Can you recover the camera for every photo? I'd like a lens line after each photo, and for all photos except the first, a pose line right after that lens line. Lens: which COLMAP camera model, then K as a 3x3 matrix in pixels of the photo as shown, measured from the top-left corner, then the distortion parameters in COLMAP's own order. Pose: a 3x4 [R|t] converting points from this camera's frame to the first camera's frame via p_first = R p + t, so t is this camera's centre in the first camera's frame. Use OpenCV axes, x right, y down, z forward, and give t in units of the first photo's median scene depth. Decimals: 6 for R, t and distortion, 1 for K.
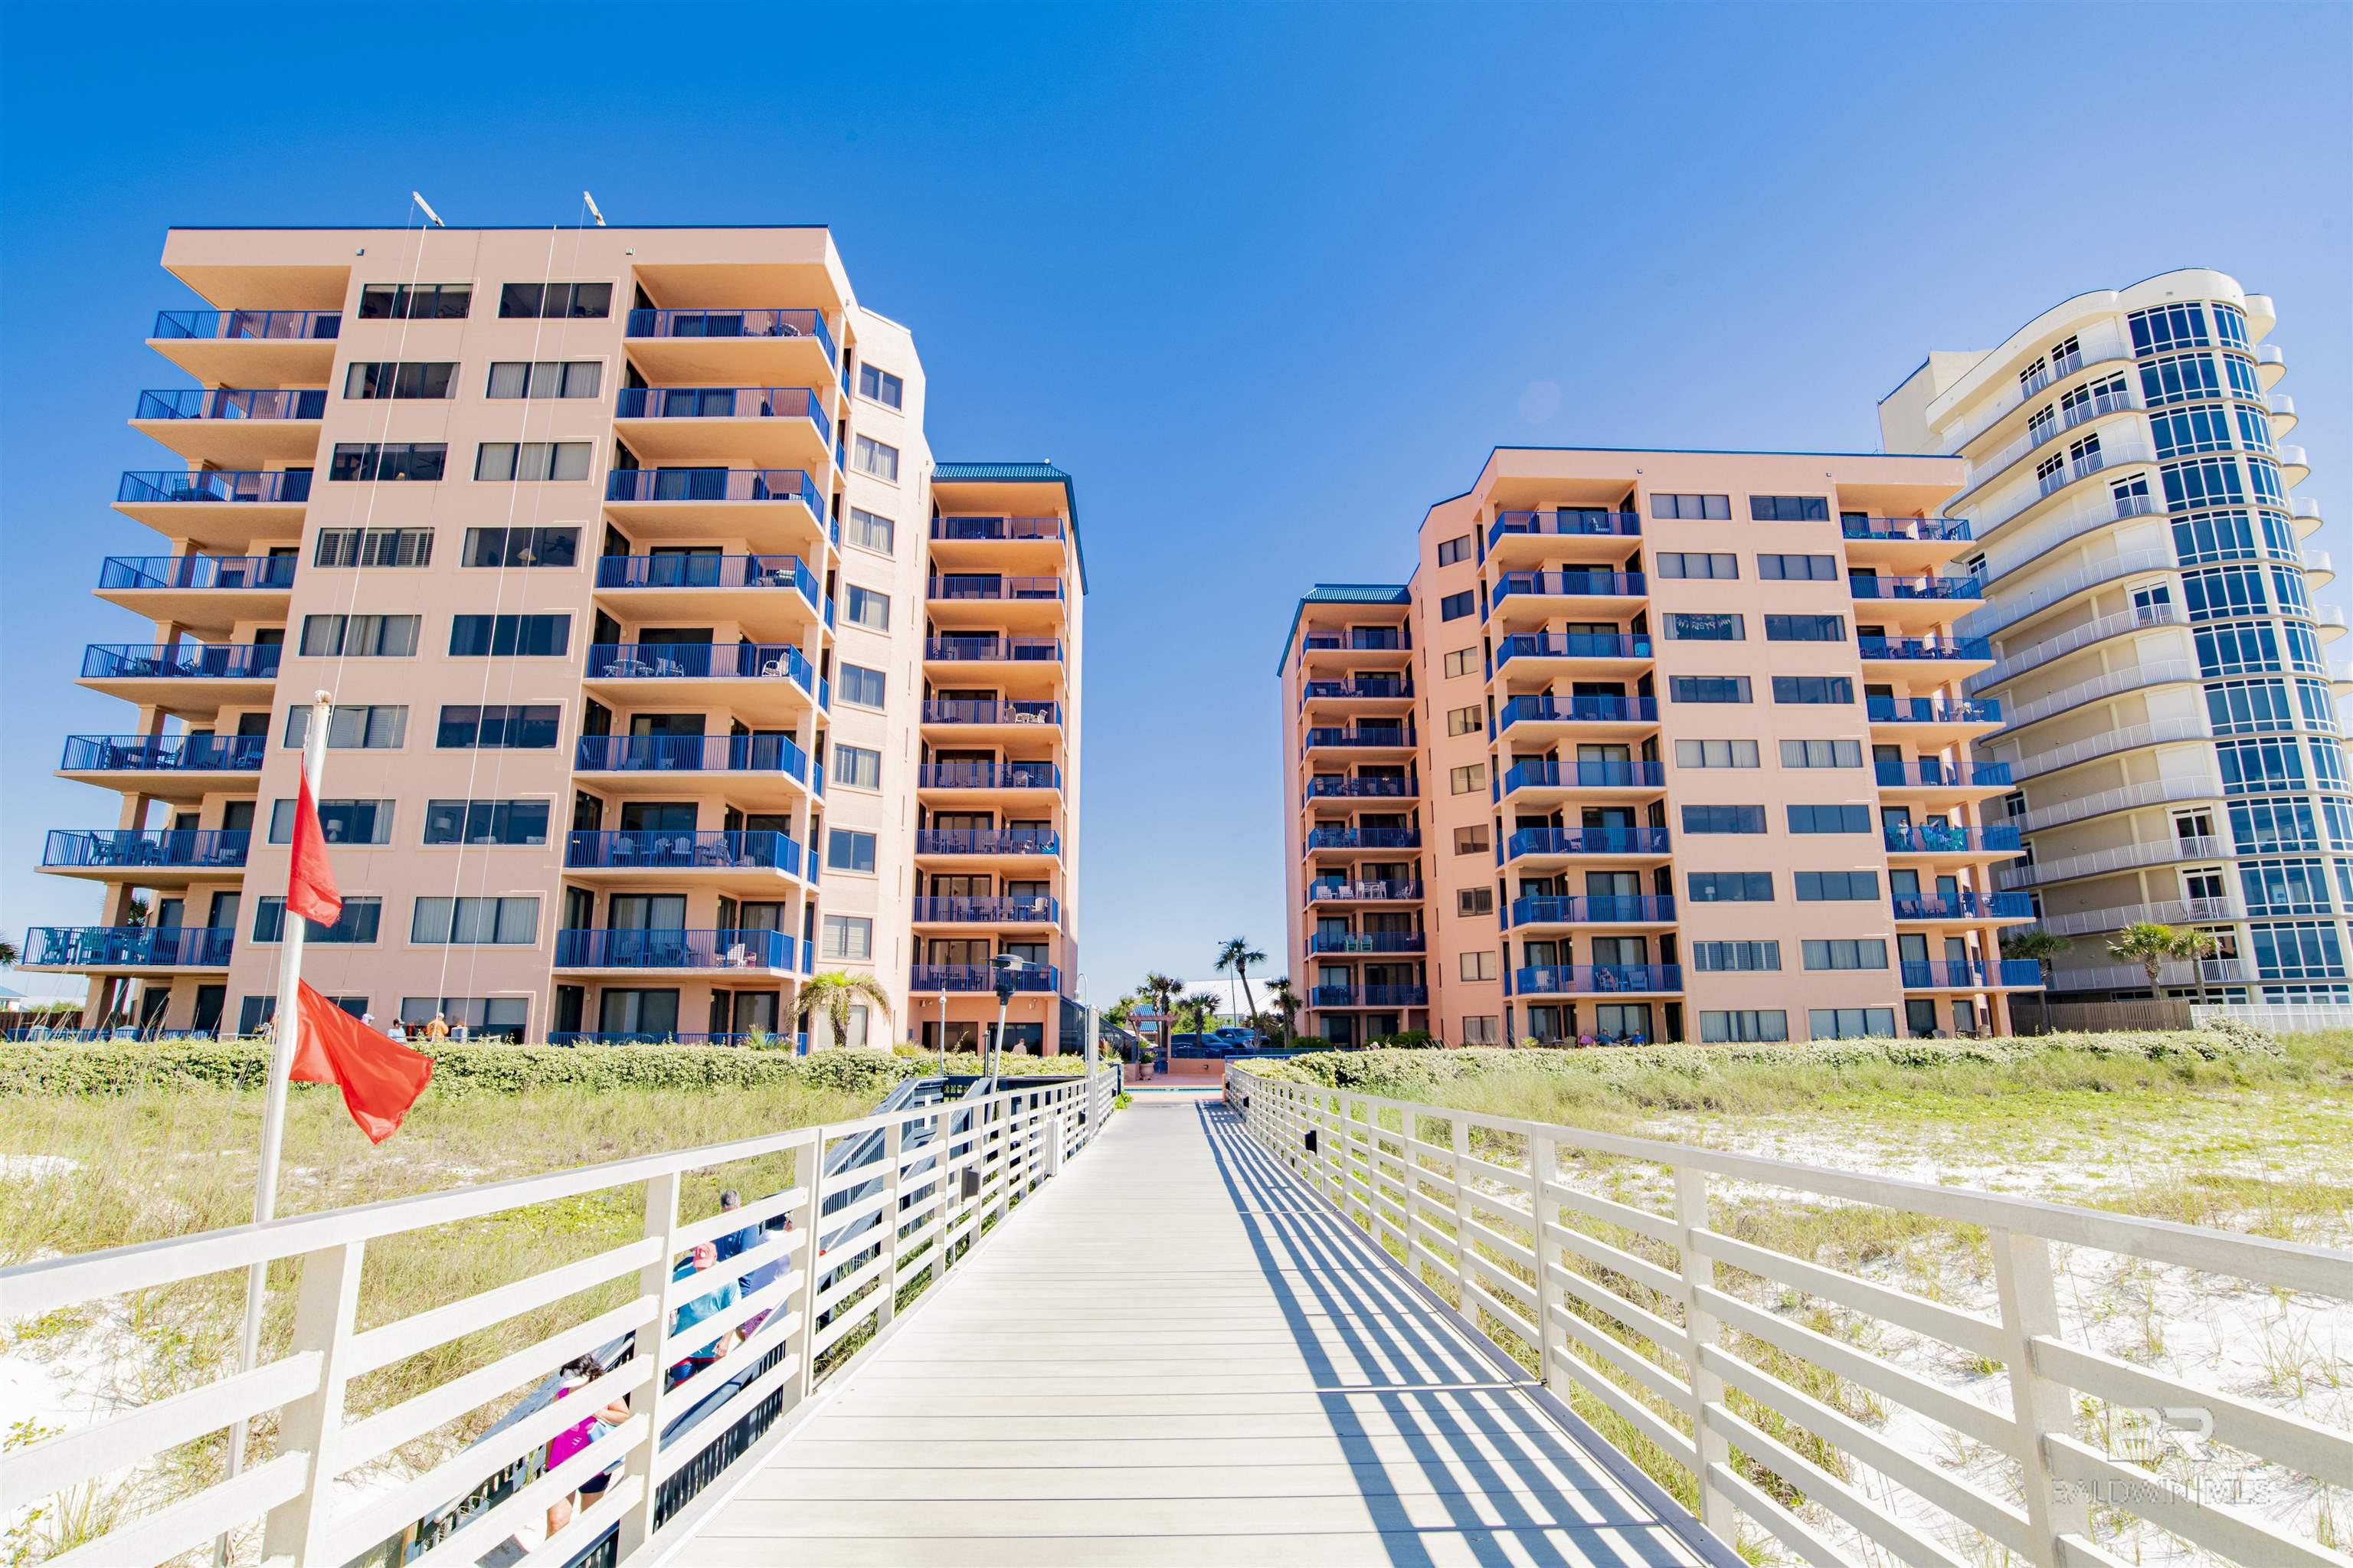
lens RADIAL K [[1104.3, 0, 1190.5], [0, 1104.3, 778.0], [0, 0, 1]] dist [-0.018155, -0.000280]
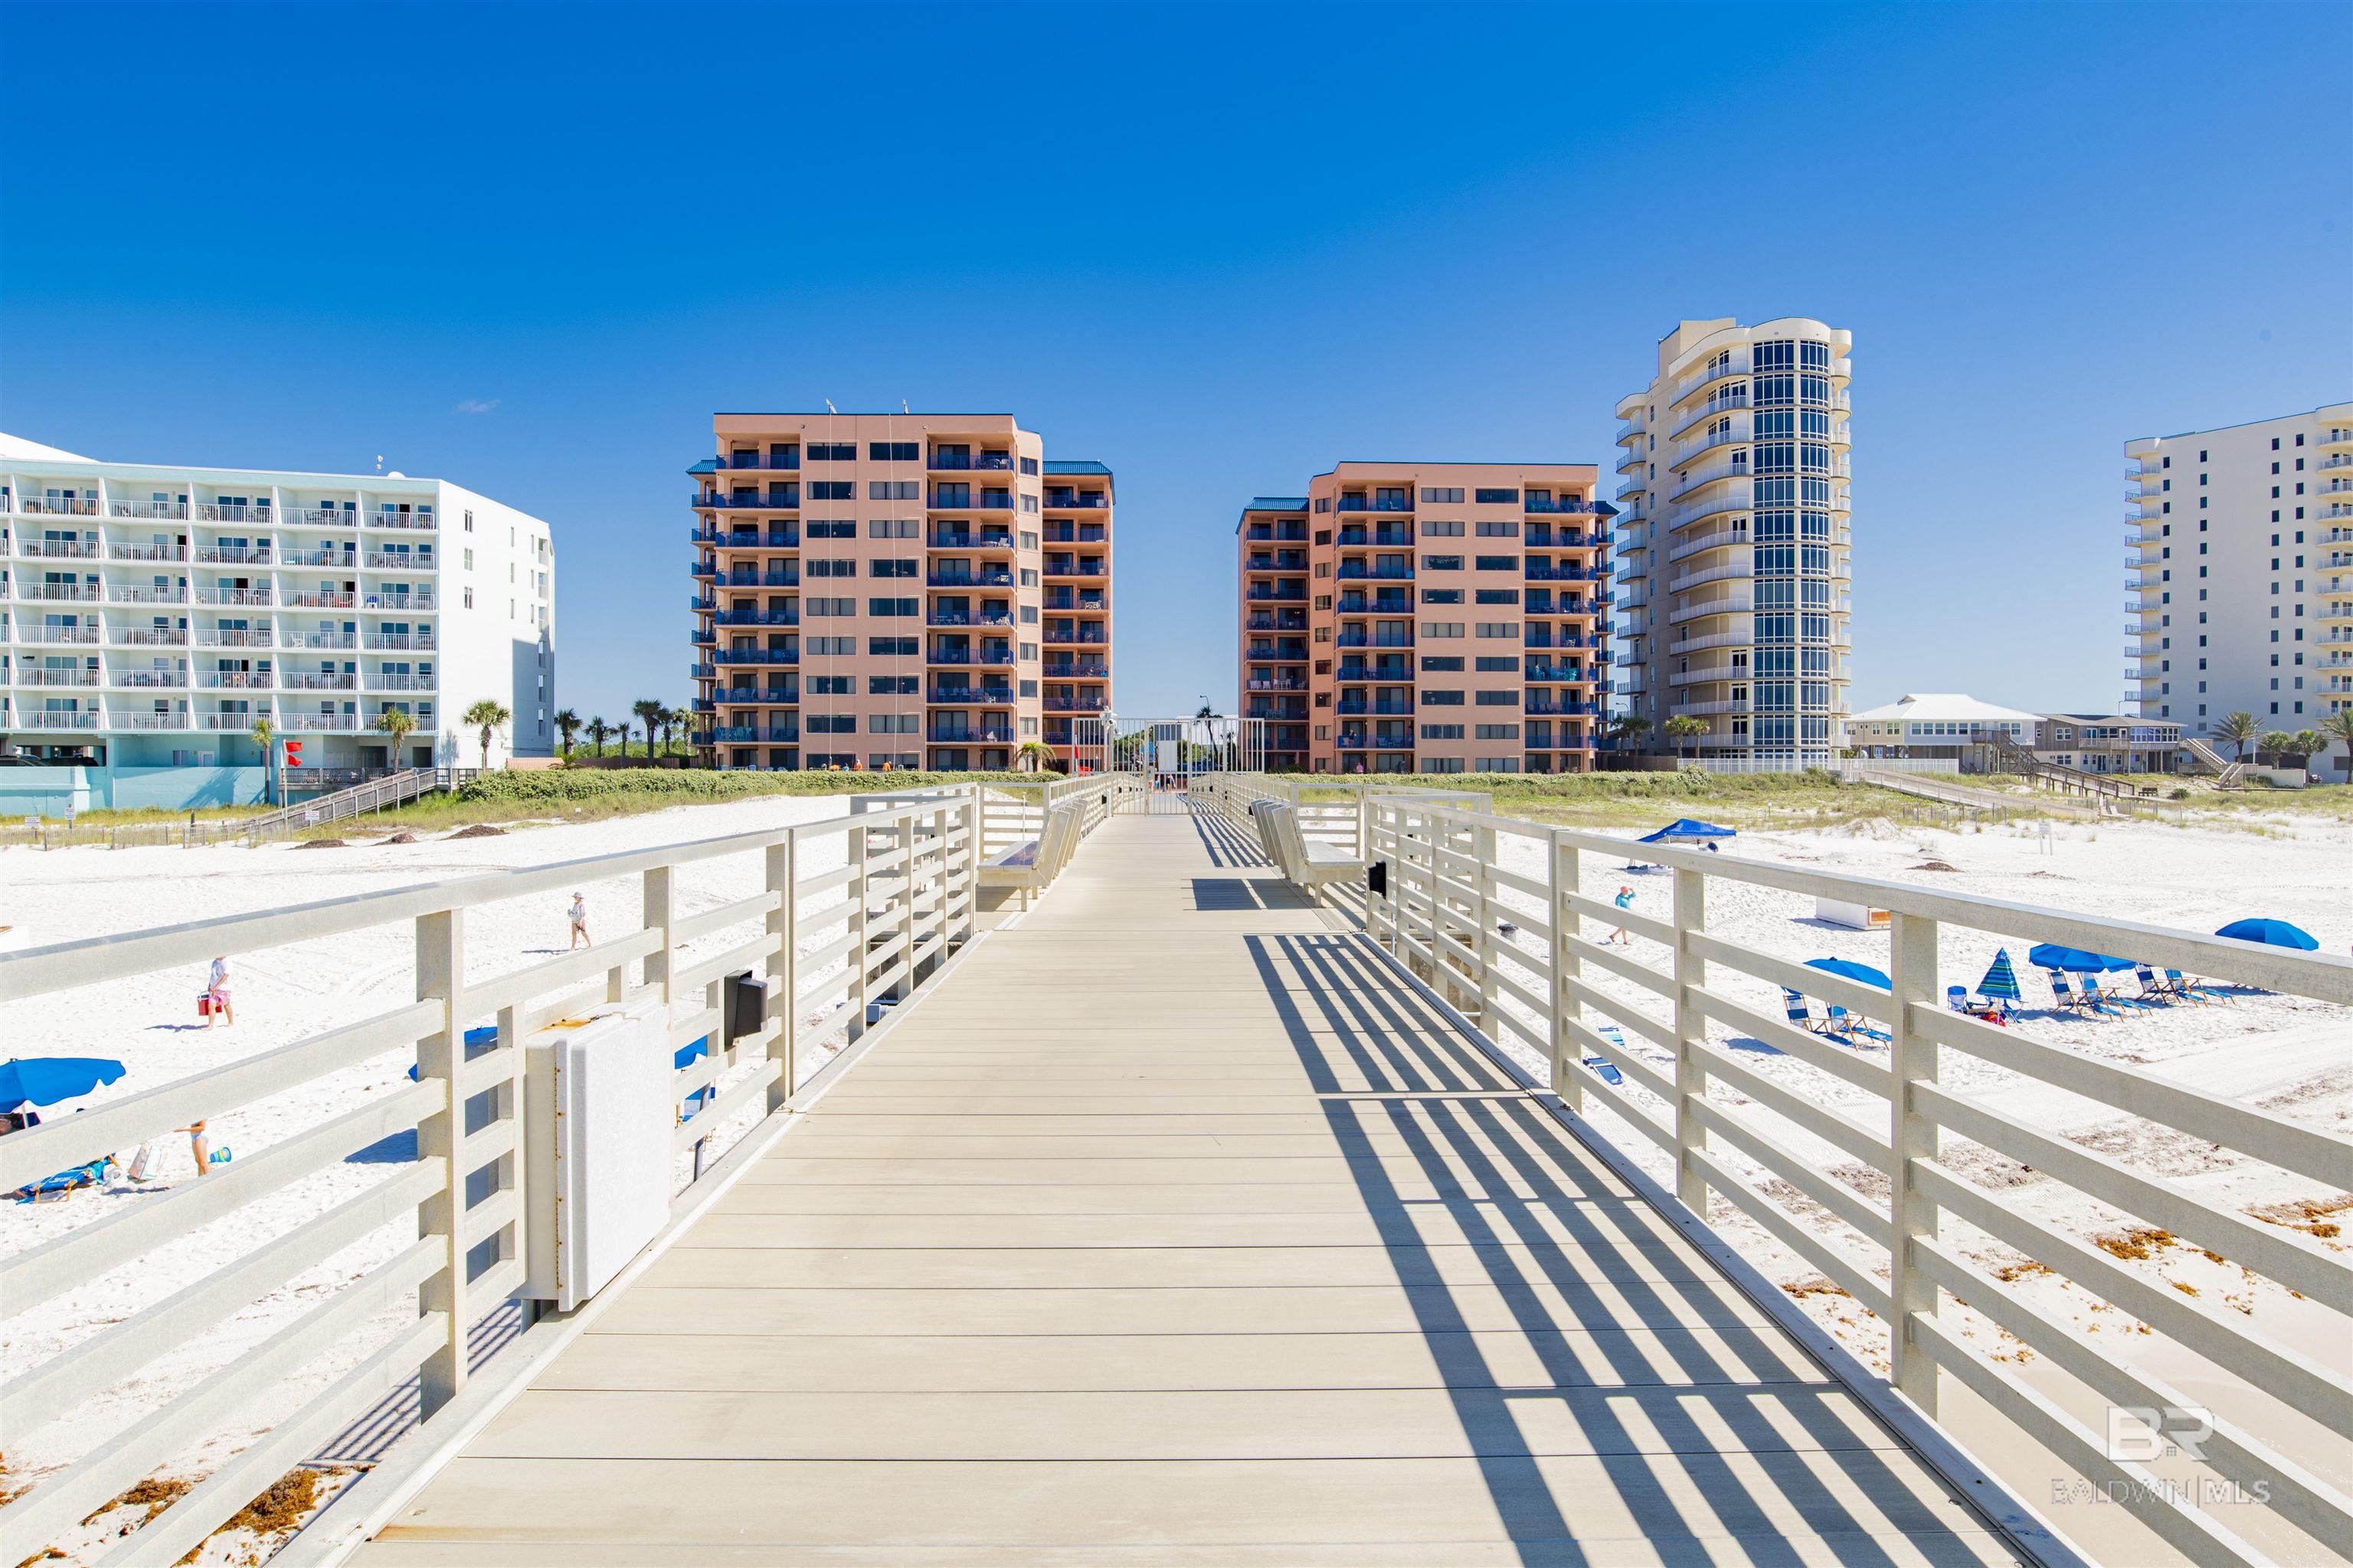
lens RADIAL K [[1608.7, 0, 1176.5], [0, 1608.7, 784.0], [0, 0, 1]] dist [-0.000113, -0.000134]
pose [[0.999781, 0.014736, -0.014888, 0.049880], [-0.010283, 0.964452, 0.264057, -0.508395], [0.018250, -0.263846, 0.964392, -1.842340]]
